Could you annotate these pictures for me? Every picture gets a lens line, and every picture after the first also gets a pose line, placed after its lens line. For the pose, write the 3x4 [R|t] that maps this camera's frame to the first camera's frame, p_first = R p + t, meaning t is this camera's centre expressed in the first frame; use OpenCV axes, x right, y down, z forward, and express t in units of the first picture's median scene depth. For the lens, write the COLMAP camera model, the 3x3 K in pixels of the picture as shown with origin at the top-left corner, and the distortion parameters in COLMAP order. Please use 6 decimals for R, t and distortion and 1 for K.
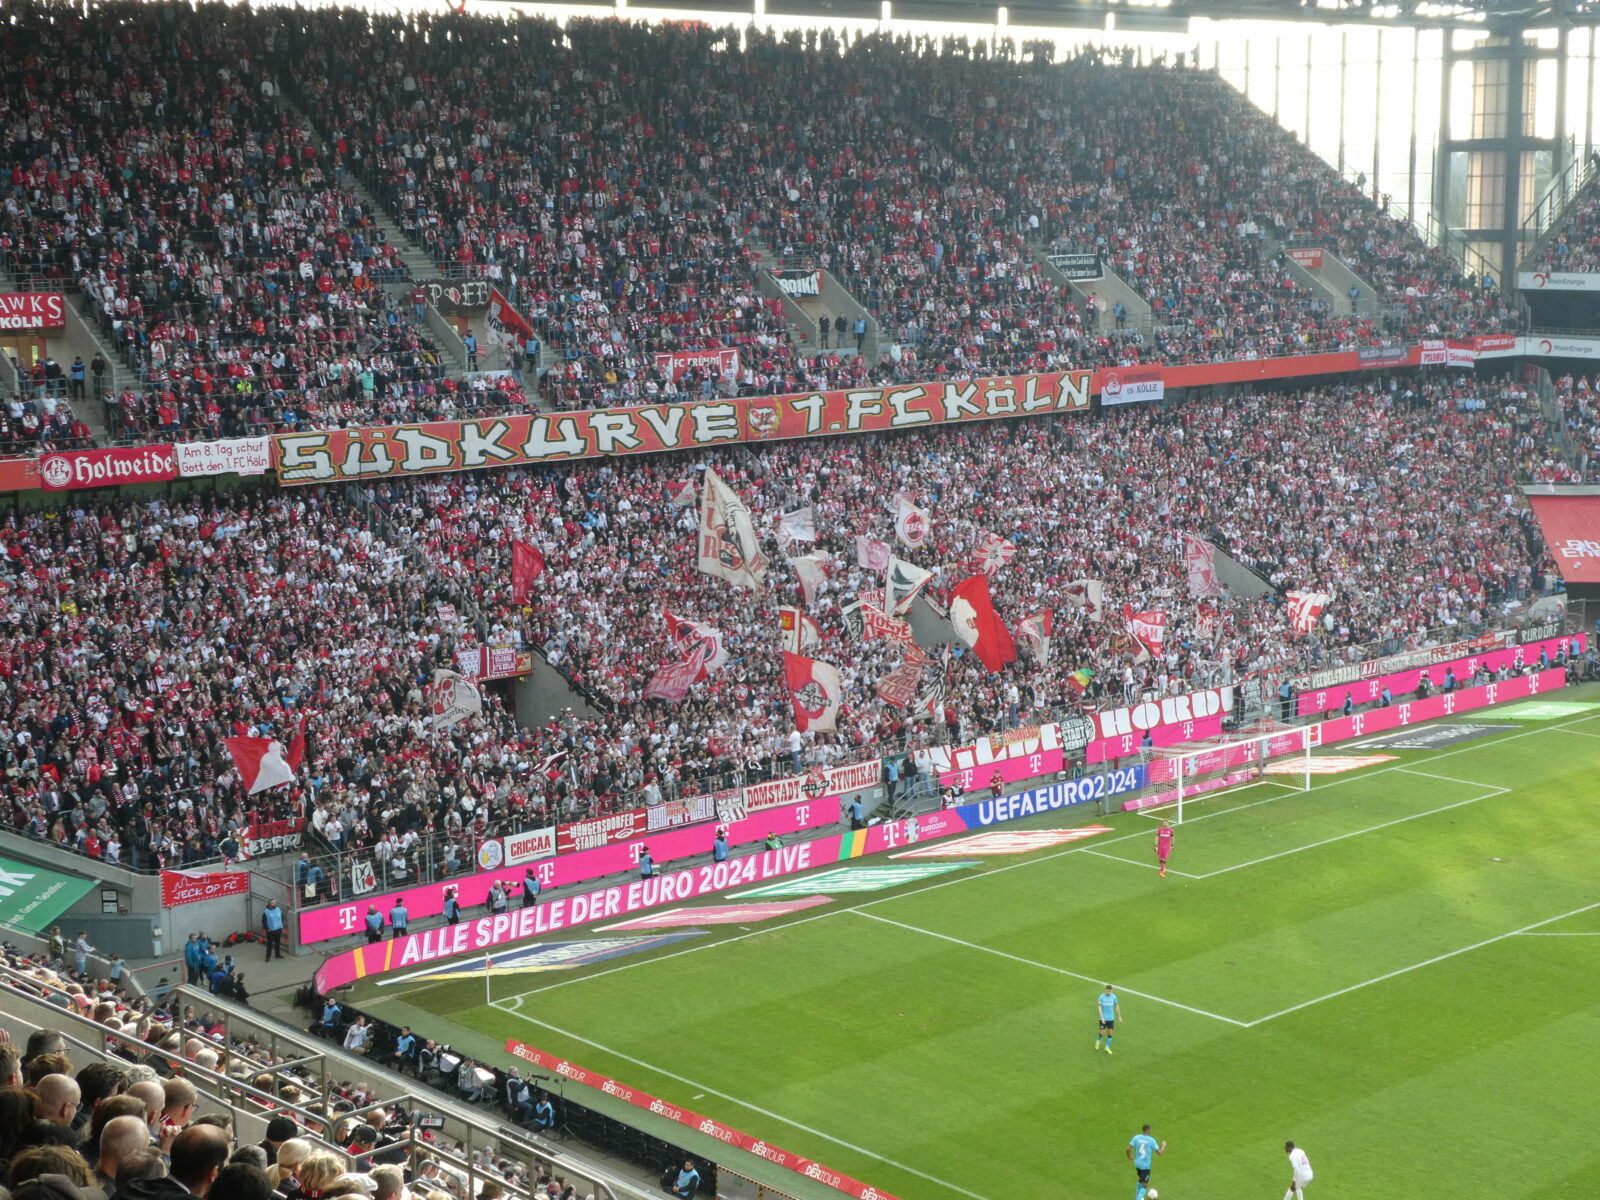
lens RADIAL K [[2634.1, 0, 846.2], [0, 2634.1, 571.1], [0, 0, 1]] dist [0.066349, 0.000000]
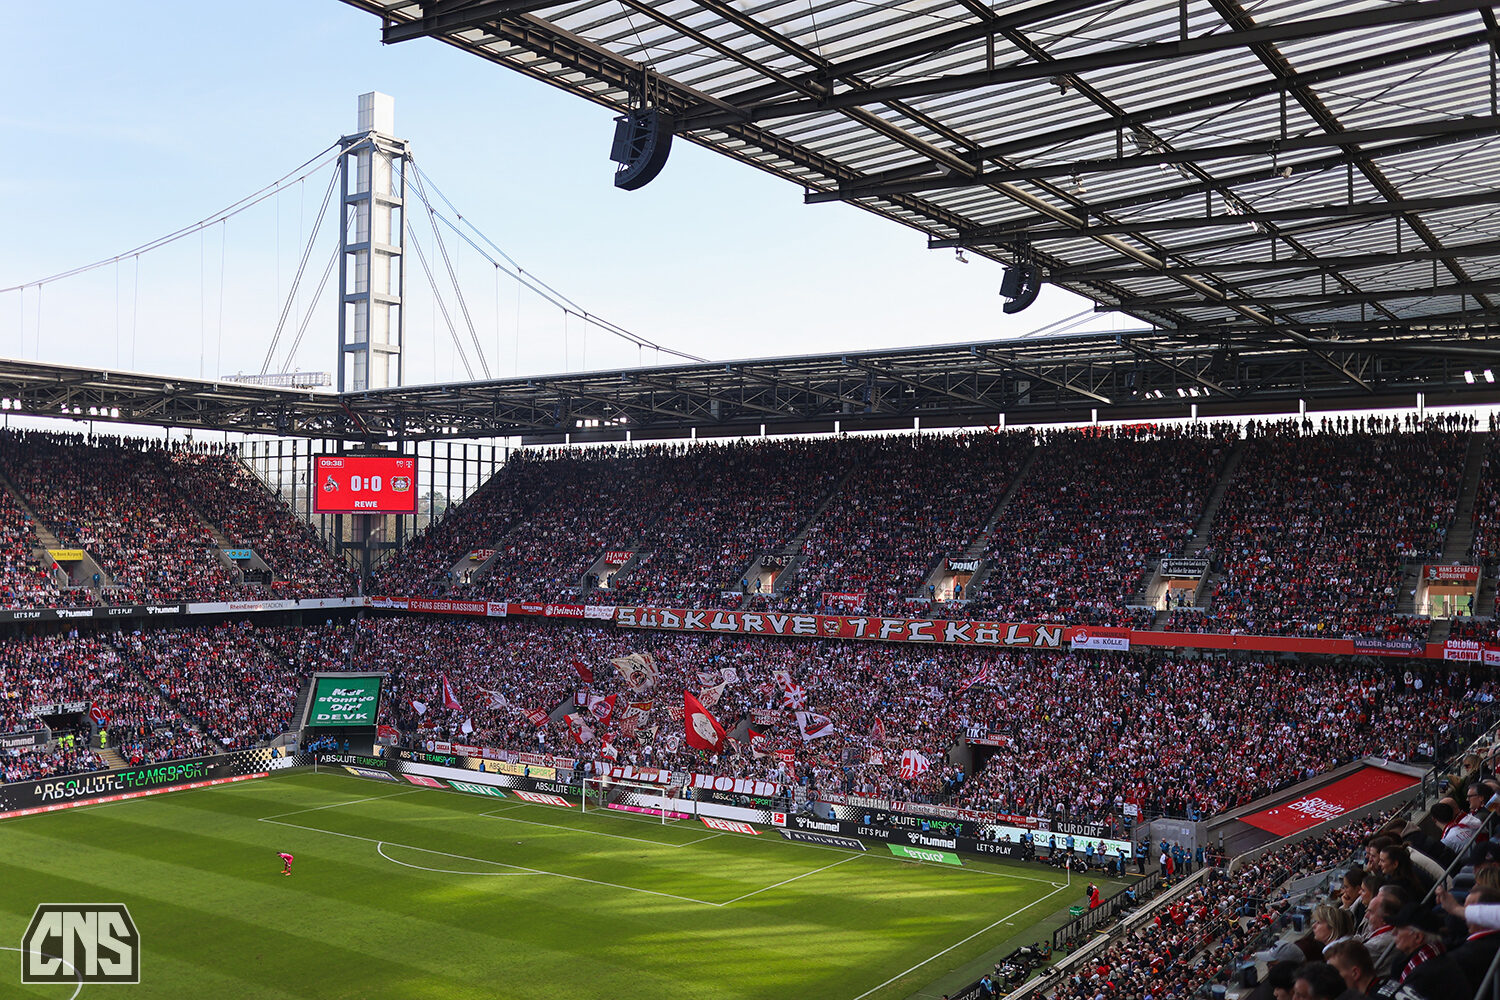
lens RADIAL K [[1440.2, 0, 735.7], [0, 1440.2, 487.2], [0, 0, 1]] dist [-0.018920, 0.000000]
pose [[0.225936, -0.024564, -0.973832, 1.085952], [-0.151407, 0.986648, -0.060015, -0.091262], [0.962304, 0.161004, 0.219200, 0.717529]]
